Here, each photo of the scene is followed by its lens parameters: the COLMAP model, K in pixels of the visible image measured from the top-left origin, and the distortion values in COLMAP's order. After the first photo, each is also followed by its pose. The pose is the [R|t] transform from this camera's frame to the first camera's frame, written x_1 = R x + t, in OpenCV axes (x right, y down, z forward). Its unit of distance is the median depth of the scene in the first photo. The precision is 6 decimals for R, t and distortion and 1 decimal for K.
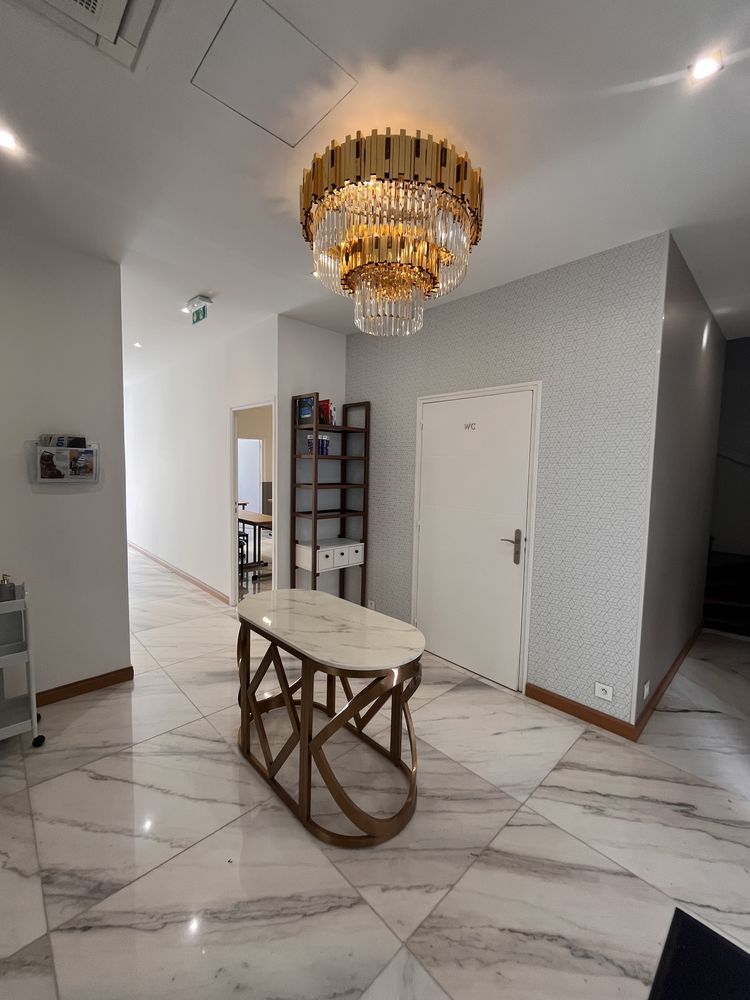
lens RADIAL K [[406.6, 0, 377.9], [0, 406.6, 498.1], [0, 0, 1]] dist [-0.001119, 0.000798]
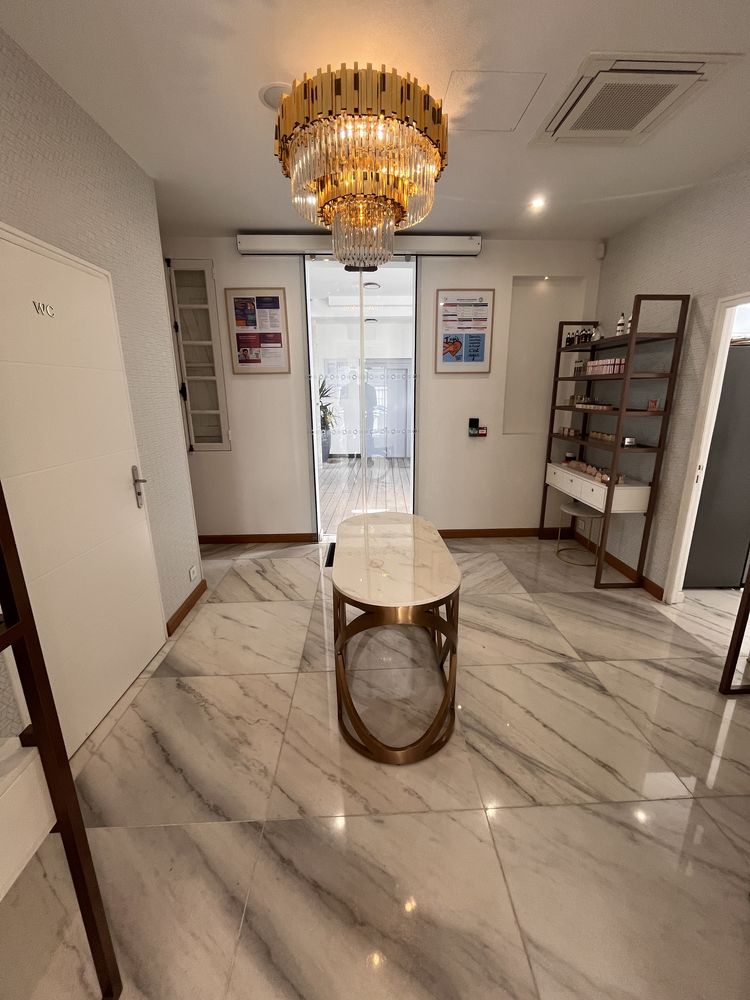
lens RADIAL K [[406.6, 0, 378.3], [0, 406.6, 499.6], [0, 0, 1]] dist [-0.001119, 0.000798]
pose [[-0.742861, -0.190200, 0.641858, -0.705935], [0.042496, 0.943458, 0.328756, -0.136118], [-0.668095, 0.271496, -0.692776, 1.620053]]
